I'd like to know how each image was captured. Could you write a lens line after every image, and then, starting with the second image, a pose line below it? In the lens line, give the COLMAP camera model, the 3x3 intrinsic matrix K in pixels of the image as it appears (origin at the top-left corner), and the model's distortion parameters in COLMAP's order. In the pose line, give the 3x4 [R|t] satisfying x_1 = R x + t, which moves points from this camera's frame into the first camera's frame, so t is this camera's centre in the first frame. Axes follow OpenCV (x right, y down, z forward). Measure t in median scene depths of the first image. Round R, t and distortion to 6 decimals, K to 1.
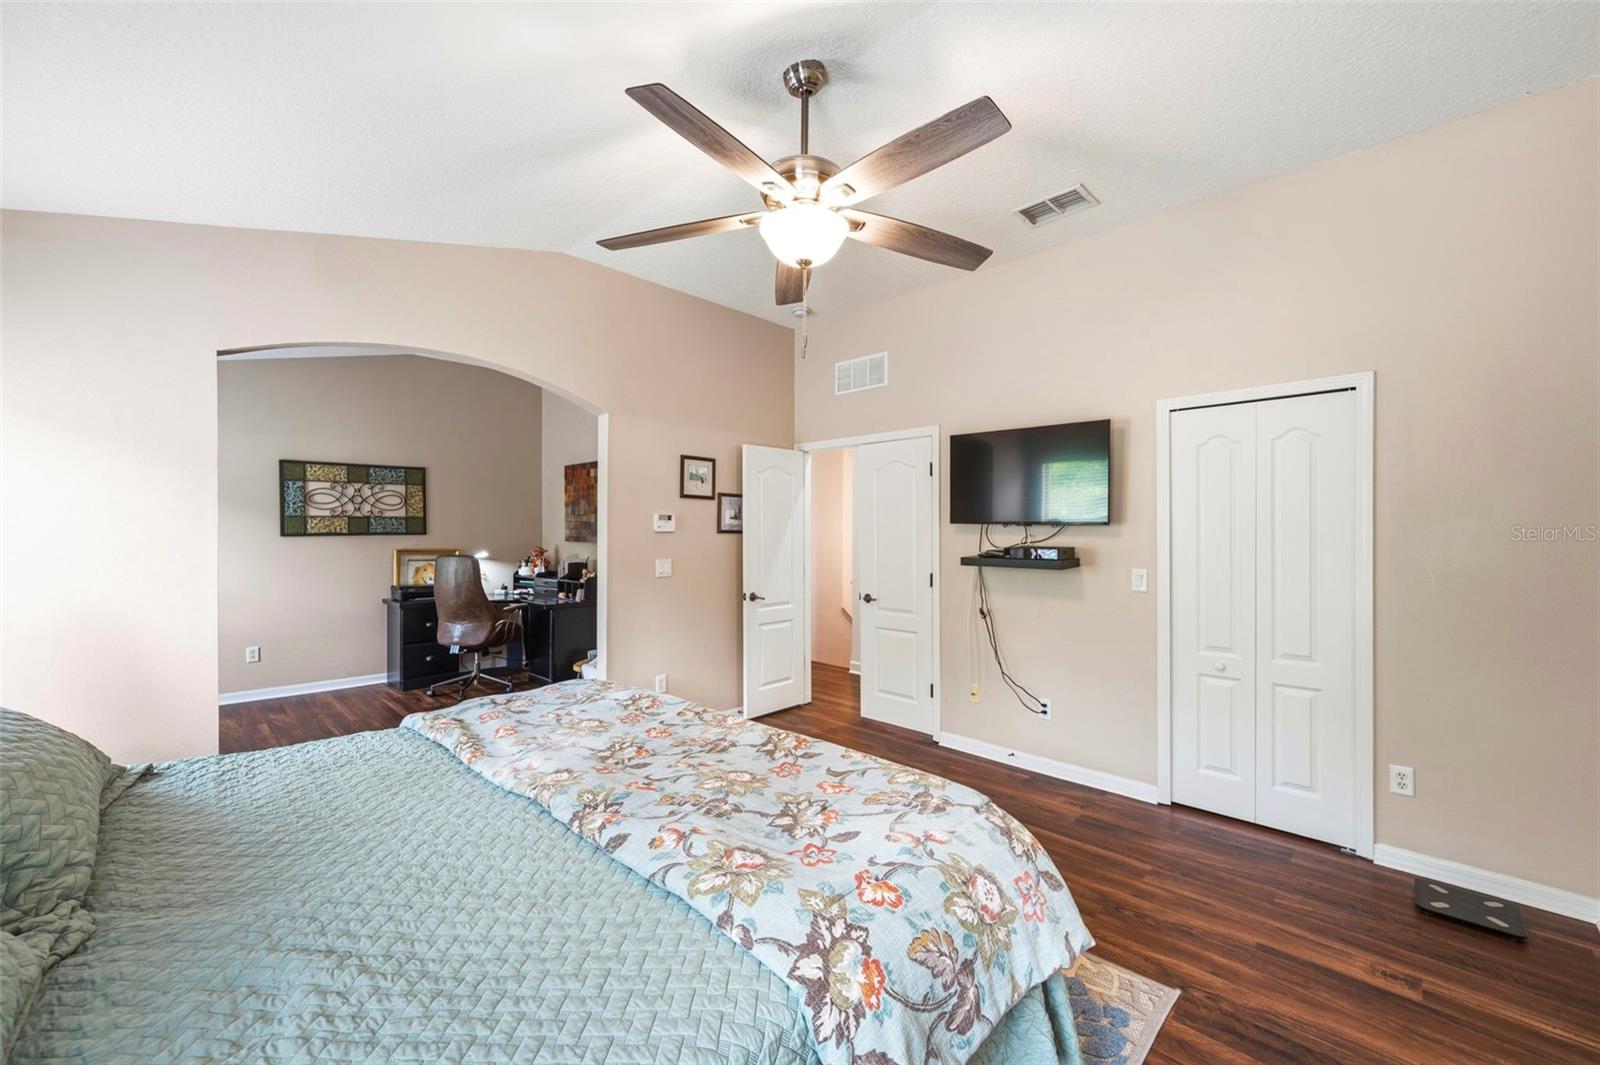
lens RADIAL K [[627.0, 0, 796.5], [0, 627.0, 531.8], [0, 0, 1]] dist [0.001833, 0.000069]
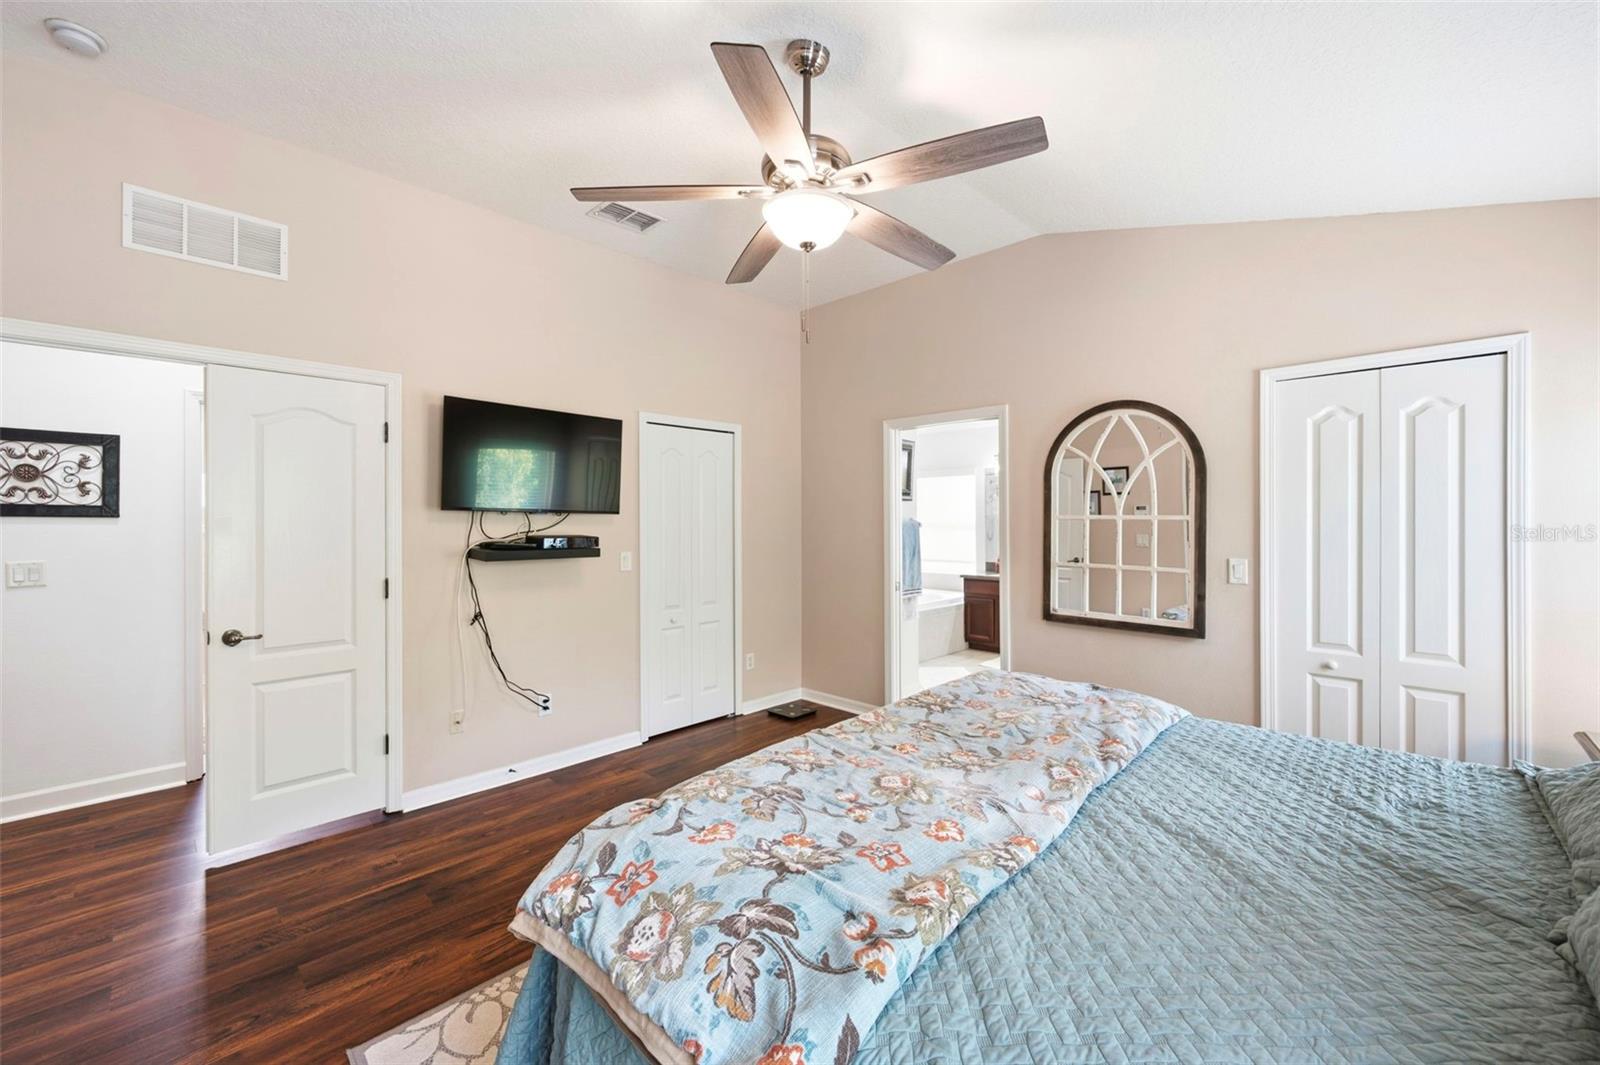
lens RADIAL K [[627.0, 0, 796.4], [0, 627.0, 522.9], [0, 0, 1]] dist [0.001833, 0.000069]
pose [[0.014245, 0.000945, 0.999898, -0.577942], [0.006320, 0.999979, -0.001035, 0.007622], [-0.999879, 0.006334, 0.014239, 0.621058]]
